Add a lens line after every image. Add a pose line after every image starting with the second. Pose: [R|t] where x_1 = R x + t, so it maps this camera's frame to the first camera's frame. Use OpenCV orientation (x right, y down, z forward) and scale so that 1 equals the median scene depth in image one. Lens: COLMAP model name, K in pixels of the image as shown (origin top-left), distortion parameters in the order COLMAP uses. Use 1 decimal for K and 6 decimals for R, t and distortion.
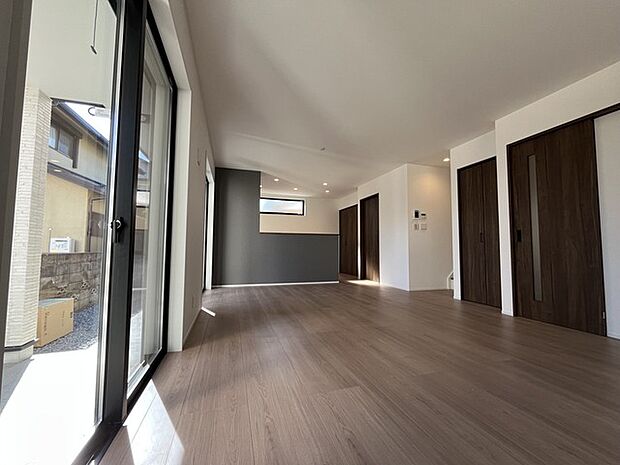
lens RADIAL K [[252.8, 0, 307.9], [0, 252.8, 233.6], [0, 0, 1]] dist [-0.004237, 0.000017]
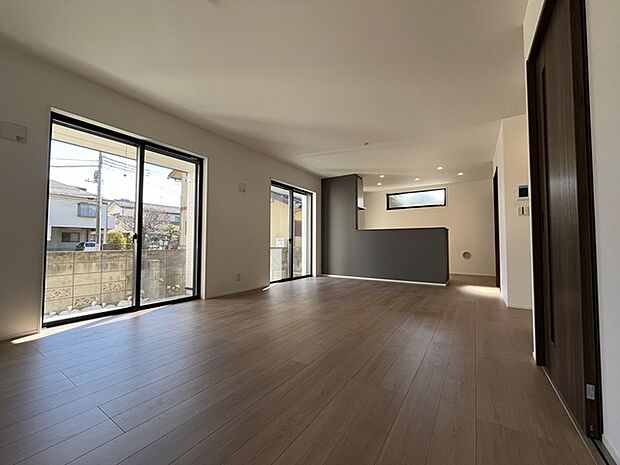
lens RADIAL K [[252.8, 0, 307.9], [0, 252.8, 233.6], [0, 0, 1]] dist [-0.004237, 0.000017]
pose [[0.636150, -0.035096, -0.770767, 0.498438], [0.046090, 0.998910, -0.007443, 0.009271], [0.770187, -0.030790, 0.637074, 0.138026]]
